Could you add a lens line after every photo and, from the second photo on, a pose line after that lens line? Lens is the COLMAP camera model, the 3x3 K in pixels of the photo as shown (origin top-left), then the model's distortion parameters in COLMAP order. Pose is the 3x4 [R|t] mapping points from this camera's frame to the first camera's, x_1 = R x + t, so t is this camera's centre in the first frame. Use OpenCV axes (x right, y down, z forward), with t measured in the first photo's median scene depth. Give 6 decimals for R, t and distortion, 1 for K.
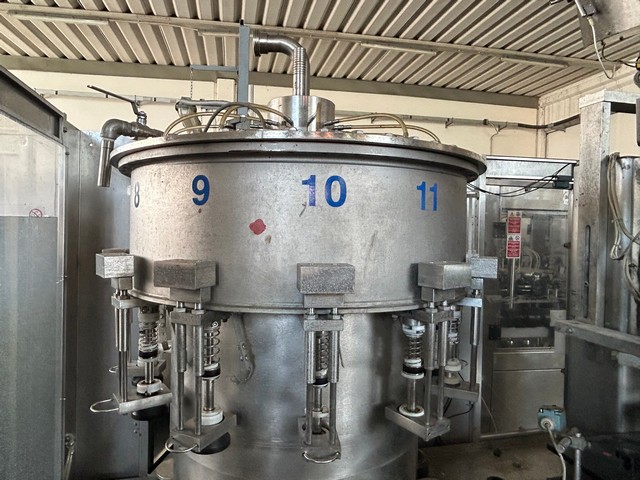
lens RADIAL K [[416.8, 0, 320.0], [0, 416.8, 240.0], [0, 0, 1]] dist [0.000206, 0.000540]
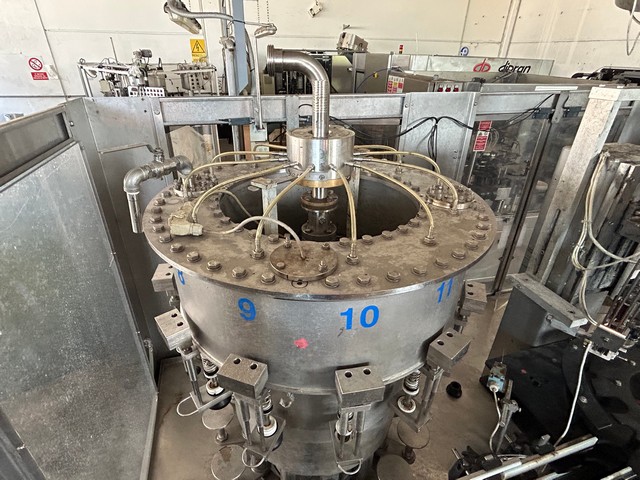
lens RADIAL K [[334.2, 0, 320.0], [0, 334.2, 240.0], [0, 0, 1]] dist [-0.004526, -0.000693]
pose [[0.998960, -0.022068, 0.039901, -0.082654], [0.001687, 0.892367, 0.451308, -0.459675], [-0.045566, -0.450771, 0.891476, 0.186547]]
